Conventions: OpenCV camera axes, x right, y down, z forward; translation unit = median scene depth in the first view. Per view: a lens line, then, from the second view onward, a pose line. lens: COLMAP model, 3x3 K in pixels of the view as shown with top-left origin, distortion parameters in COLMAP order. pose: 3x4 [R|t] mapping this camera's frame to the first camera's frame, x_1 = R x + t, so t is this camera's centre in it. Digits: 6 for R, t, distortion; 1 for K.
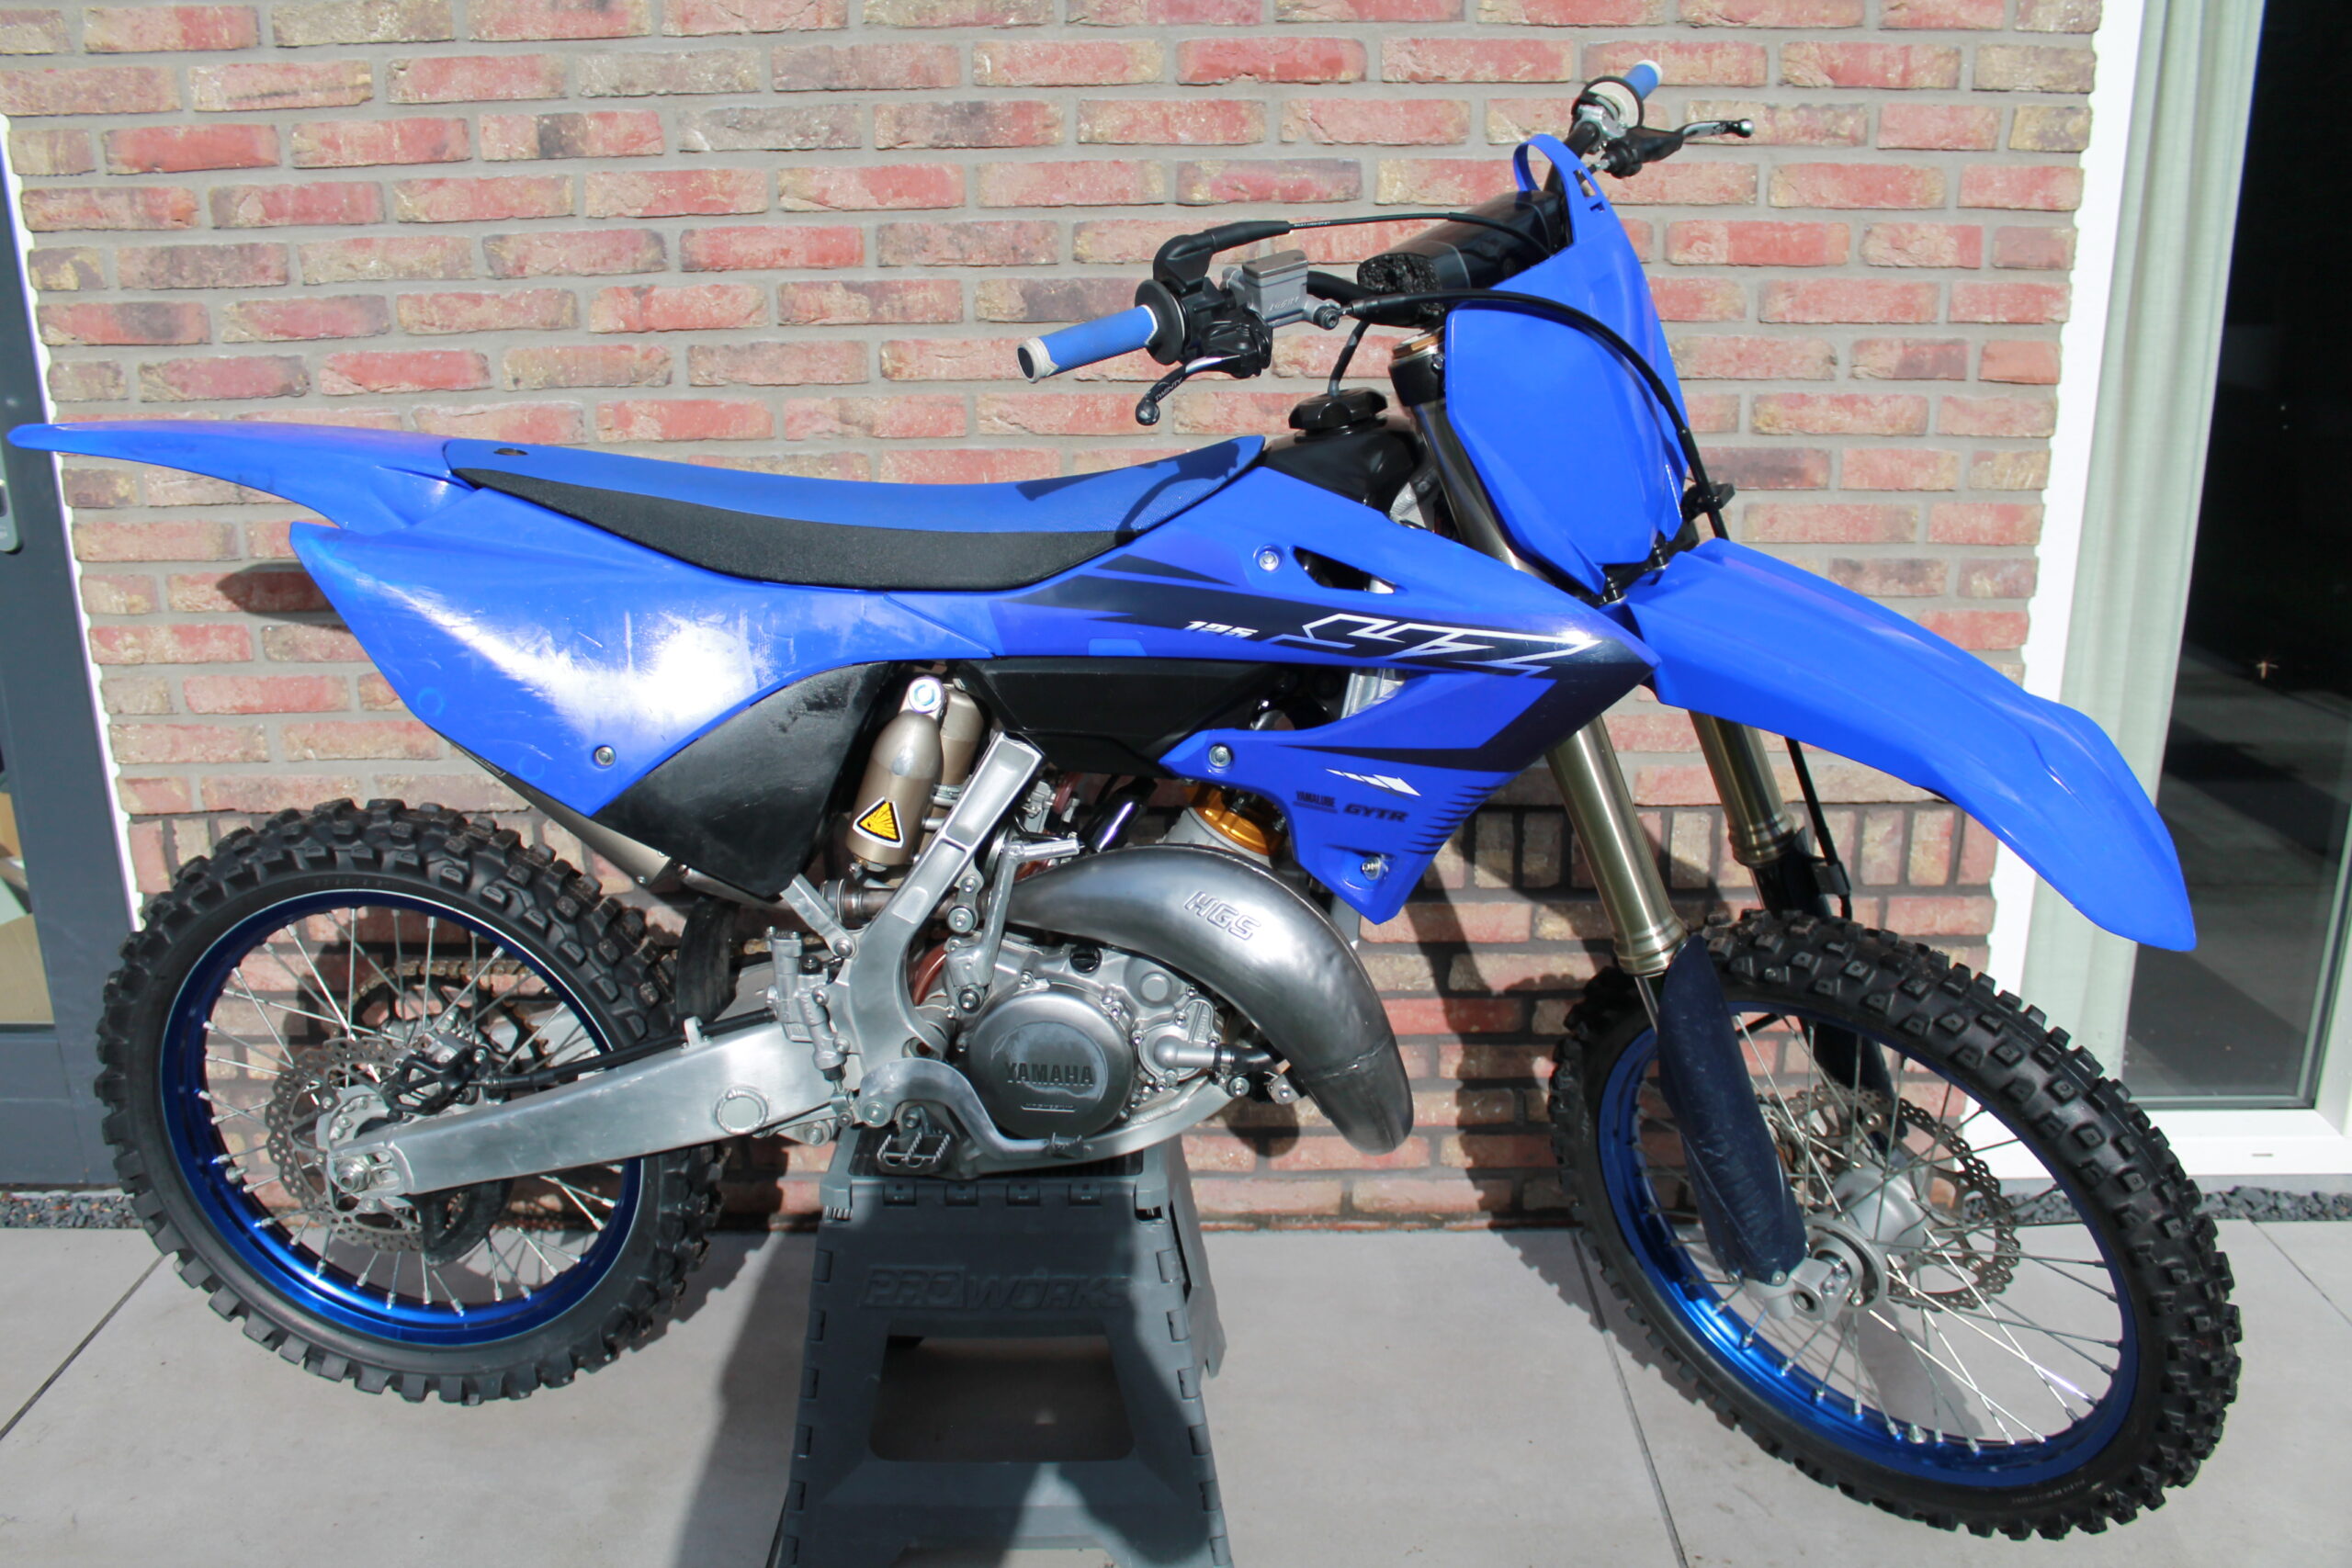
lens RADIAL K [[1978.3, 0, 1183.6], [0, 1978.3, 764.6], [0, 0, 1]] dist [-0.160276, 0.139149]
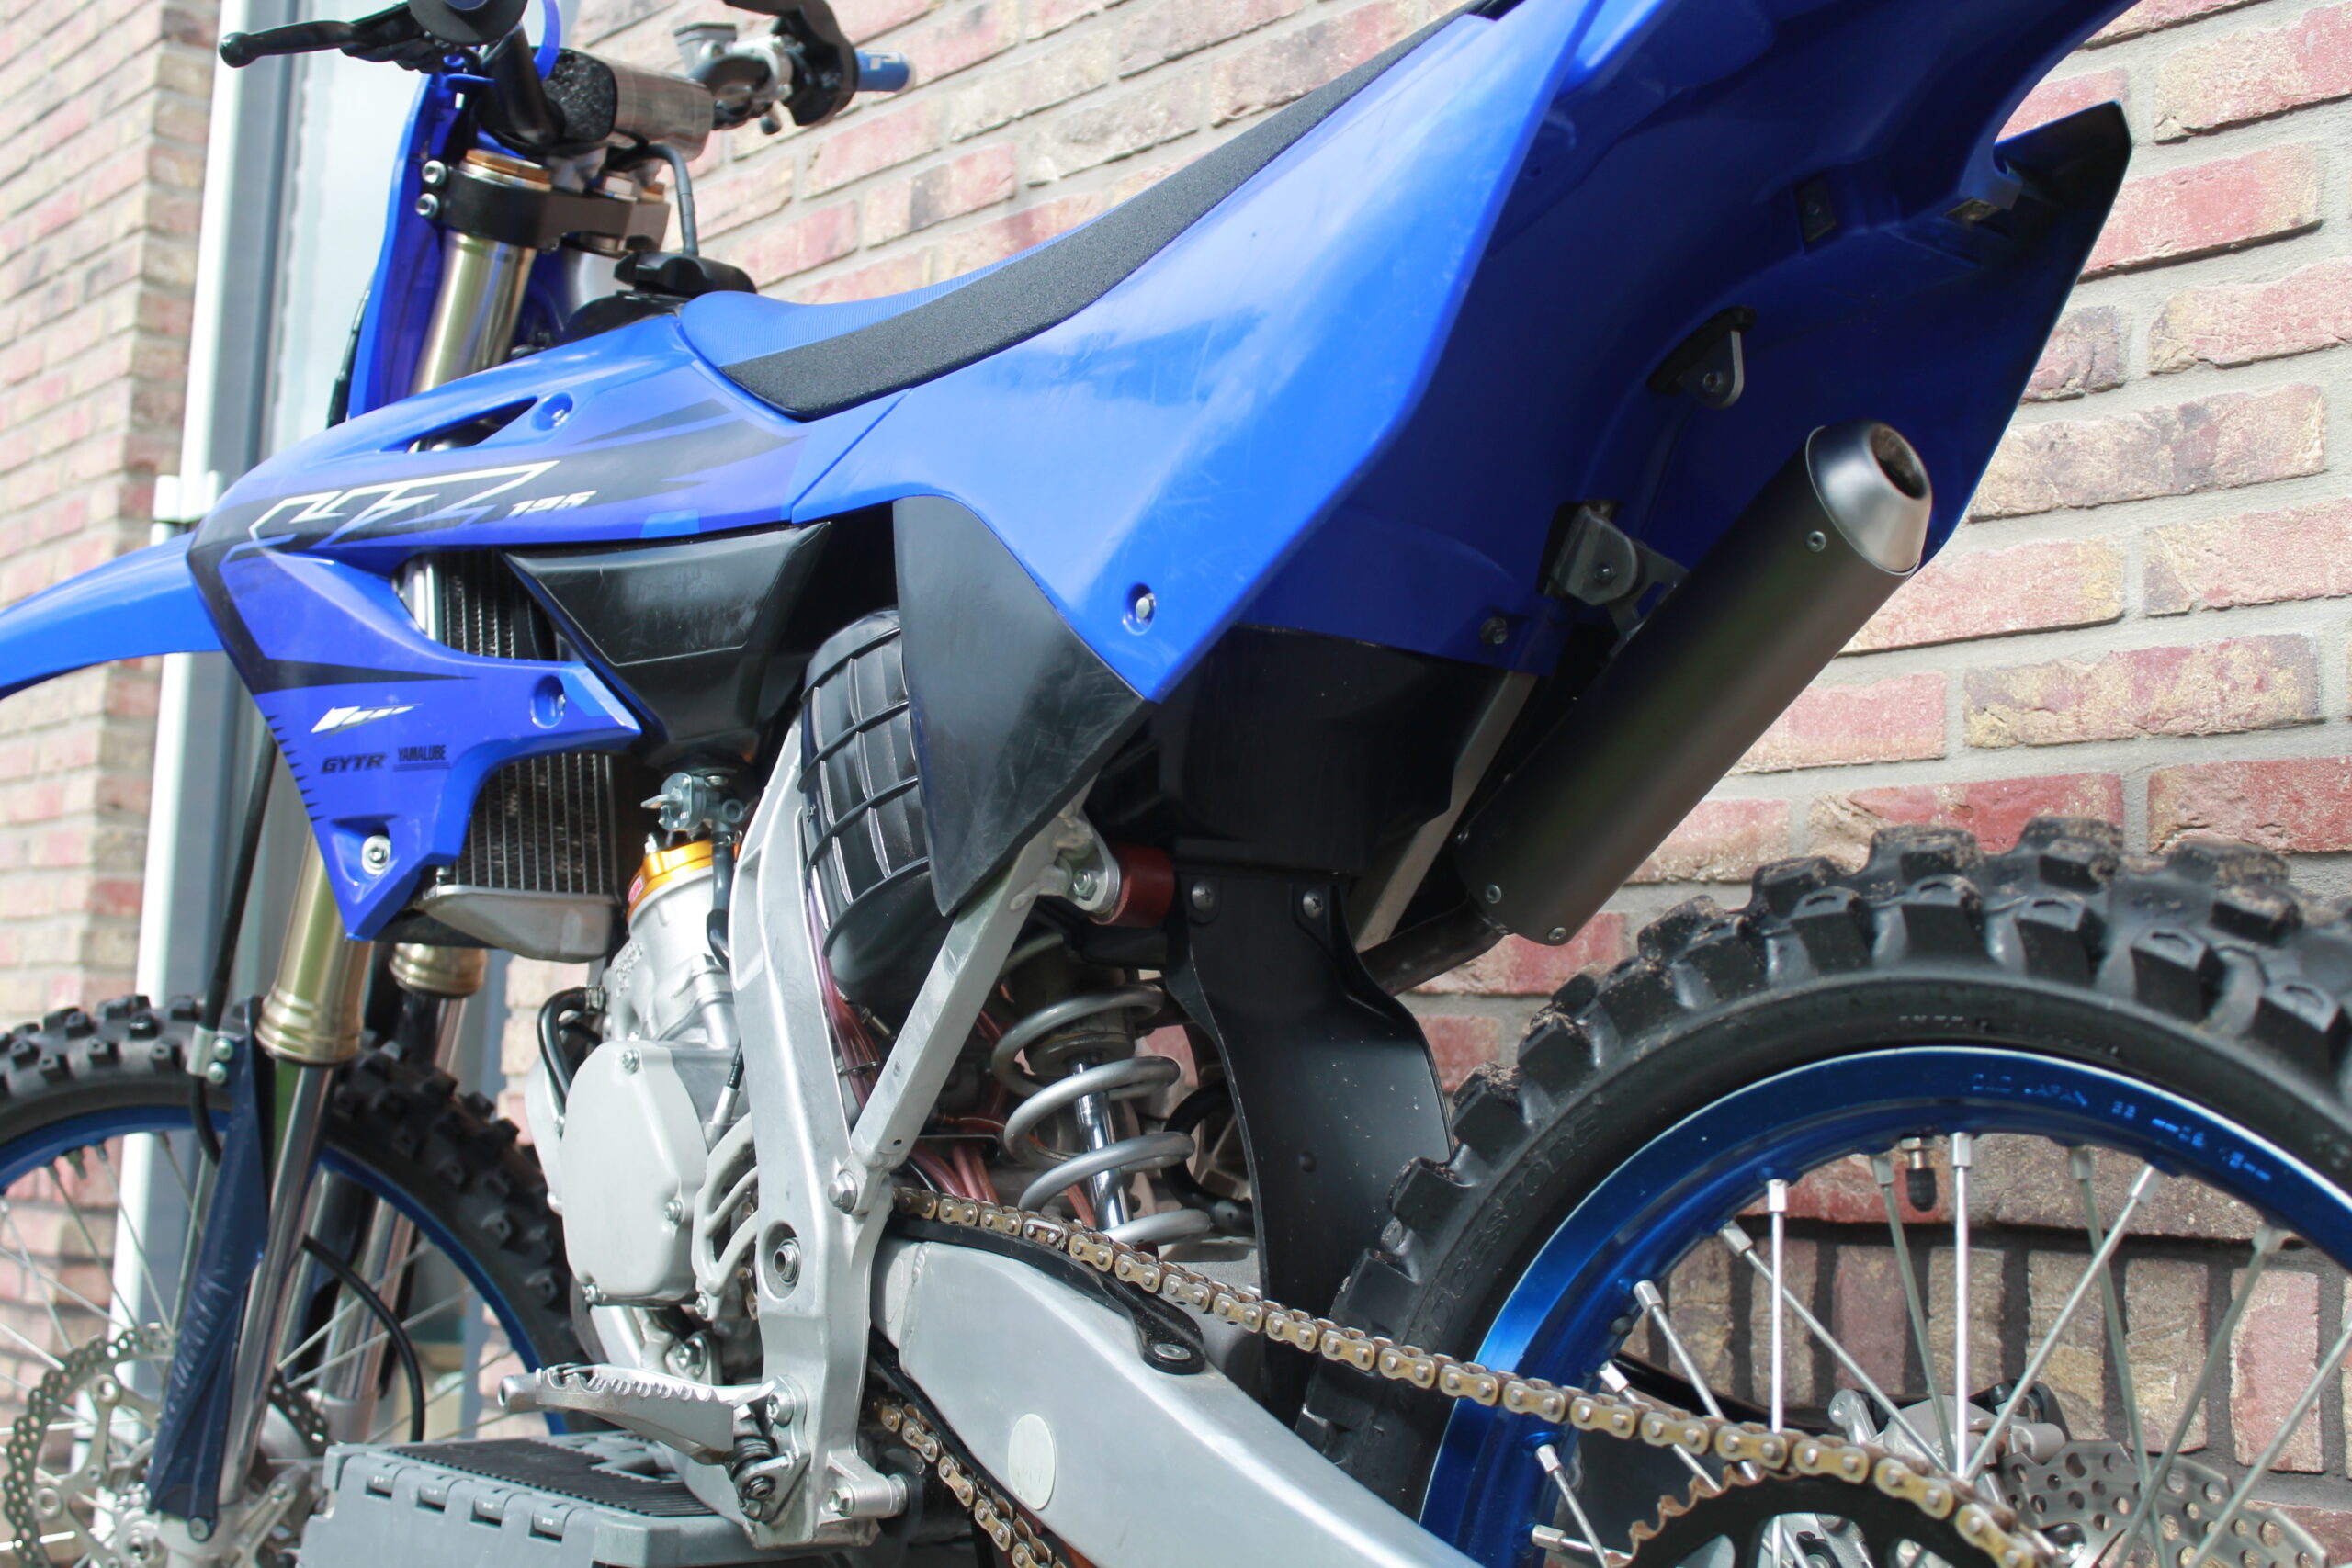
lens RADIAL K [[2892.9, 0, 1246.2], [0, 2892.9, 804.7], [0, 0, 1]] dist [-0.044459, 0.000000]
pose [[0.673272, -0.050259, -0.737685, 0.569947], [-0.259026, 0.918431, -0.298982, 0.189974], [0.692539, 0.392376, 0.605335, 0.501177]]
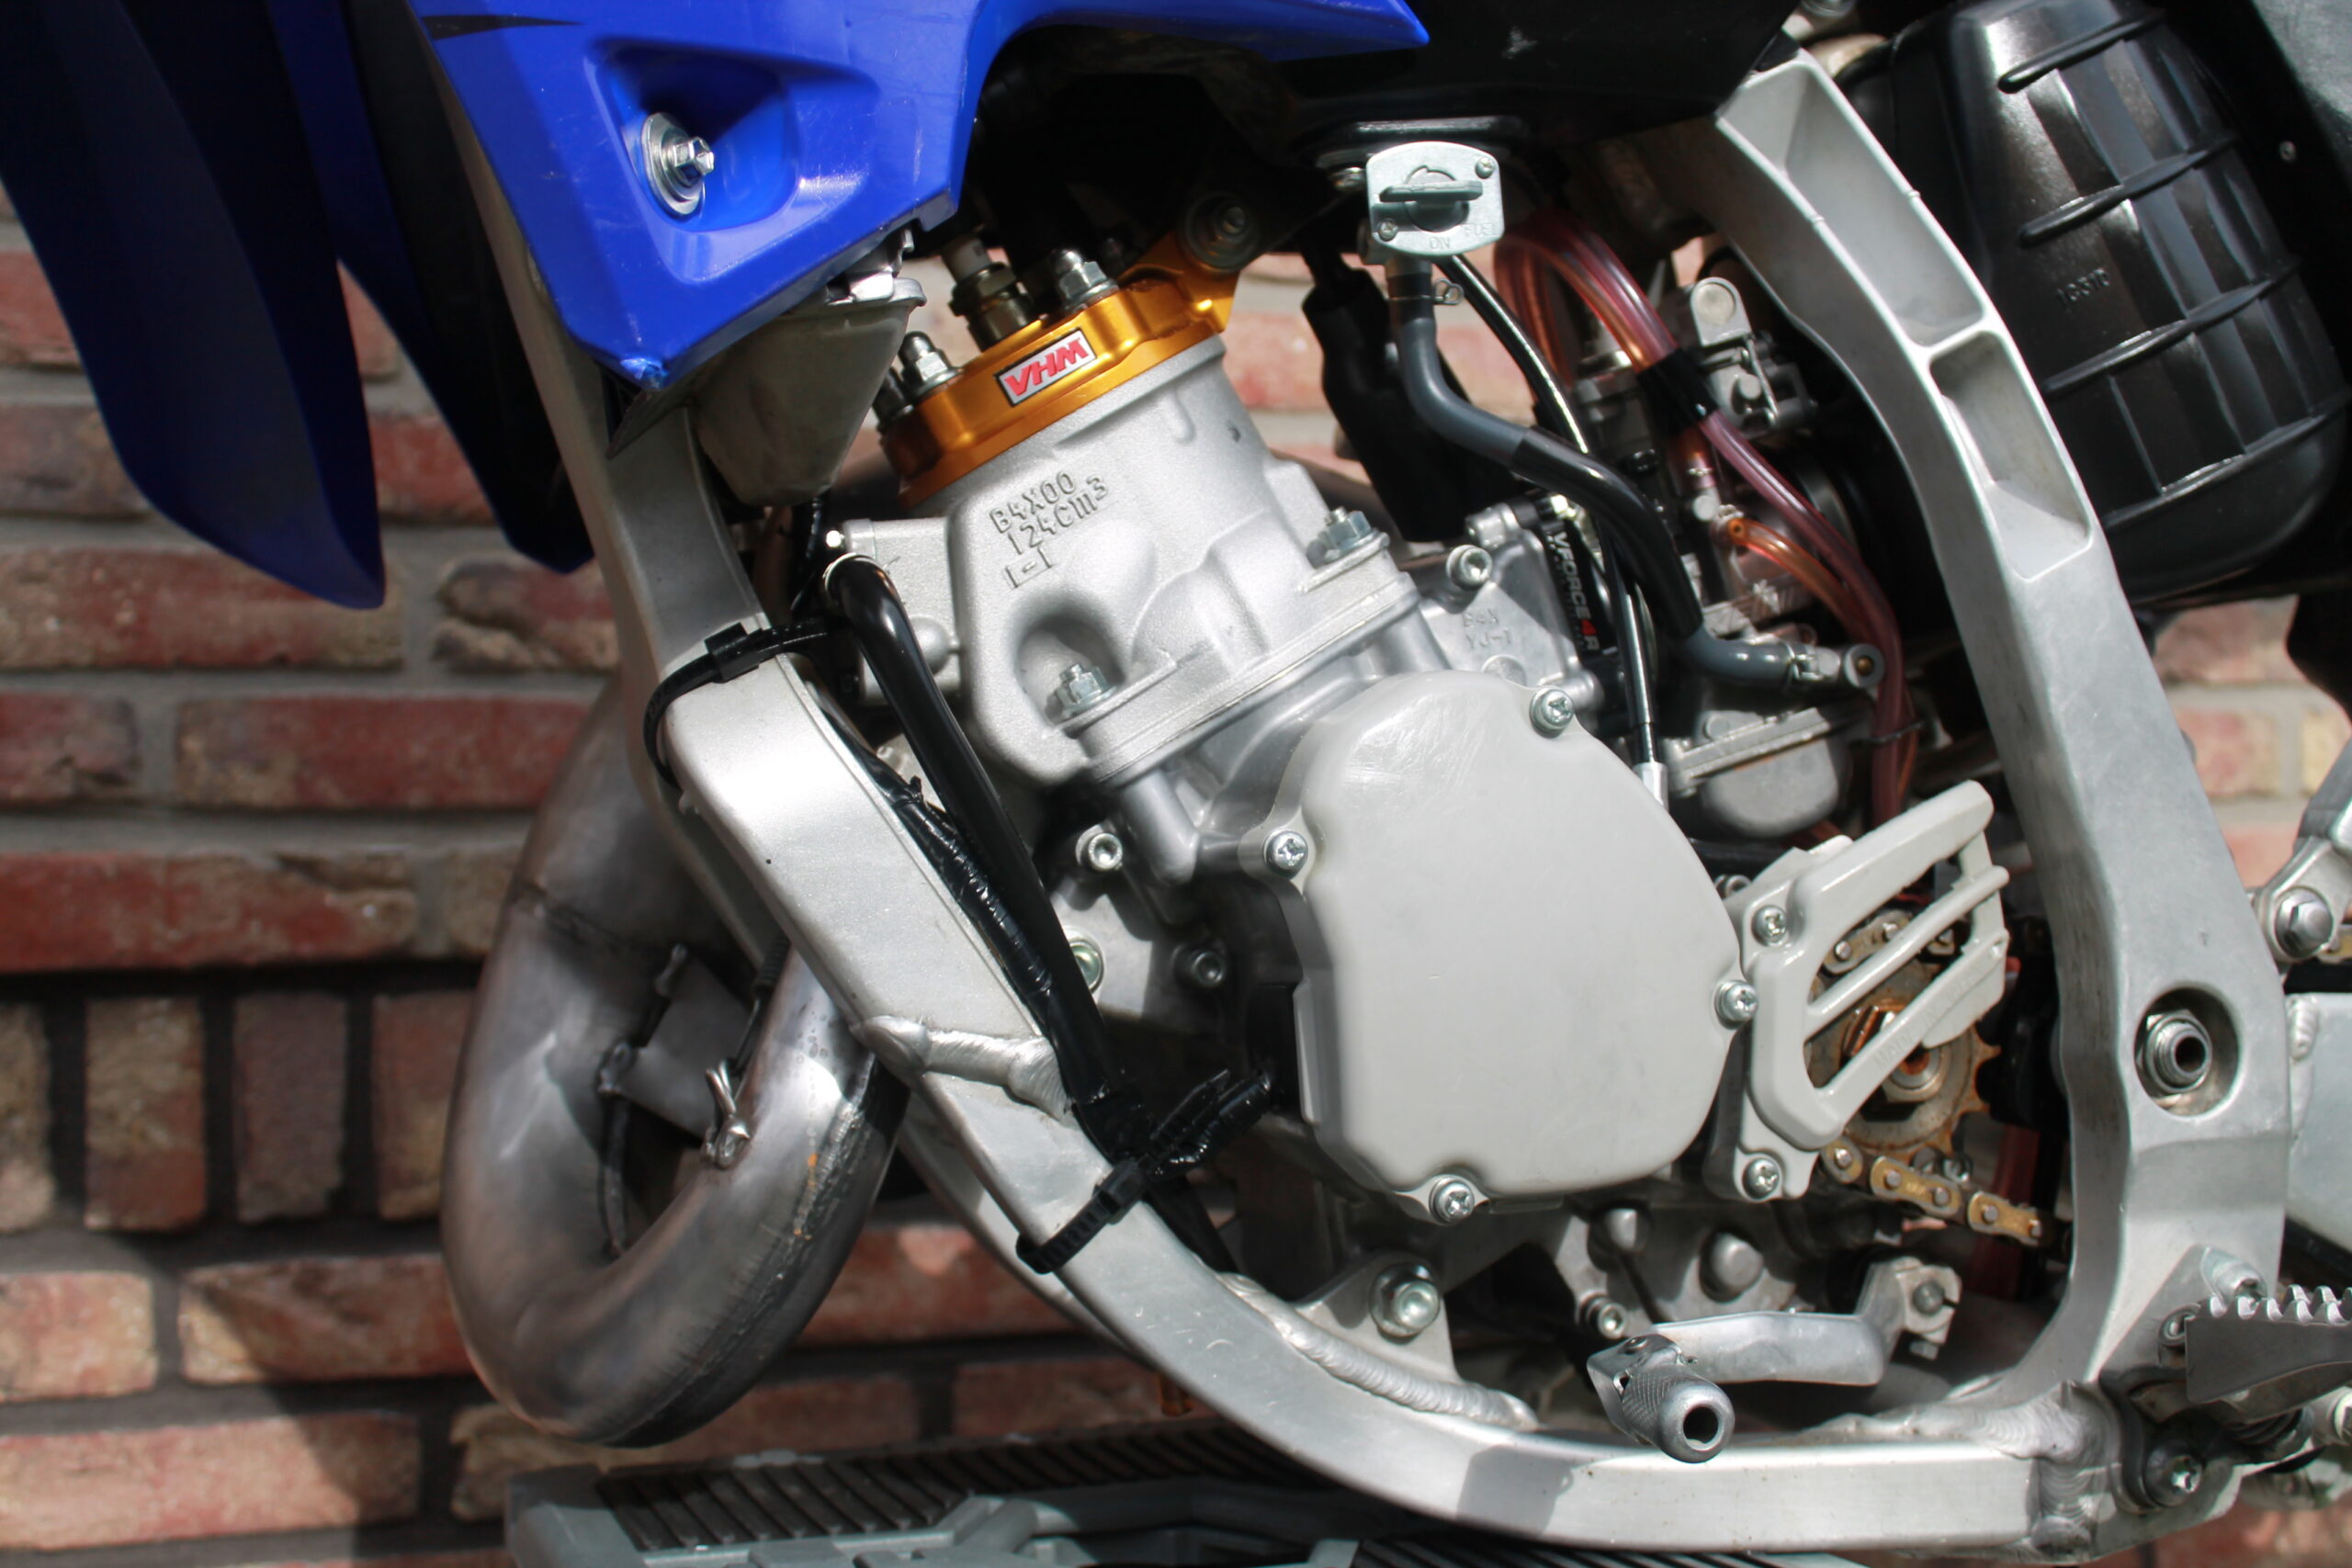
lens RADIAL K [[2596.2, 0, 1163.8], [0, 2596.2, 750.6], [0, 0, 1]] dist [-0.068311, 0.000000]
pose [[0.950612, 0.008012, 0.310280, -0.182538], [0.105837, 0.931387, -0.348305, 0.182666], [-0.291781, 0.363942, 0.884539, 0.588746]]
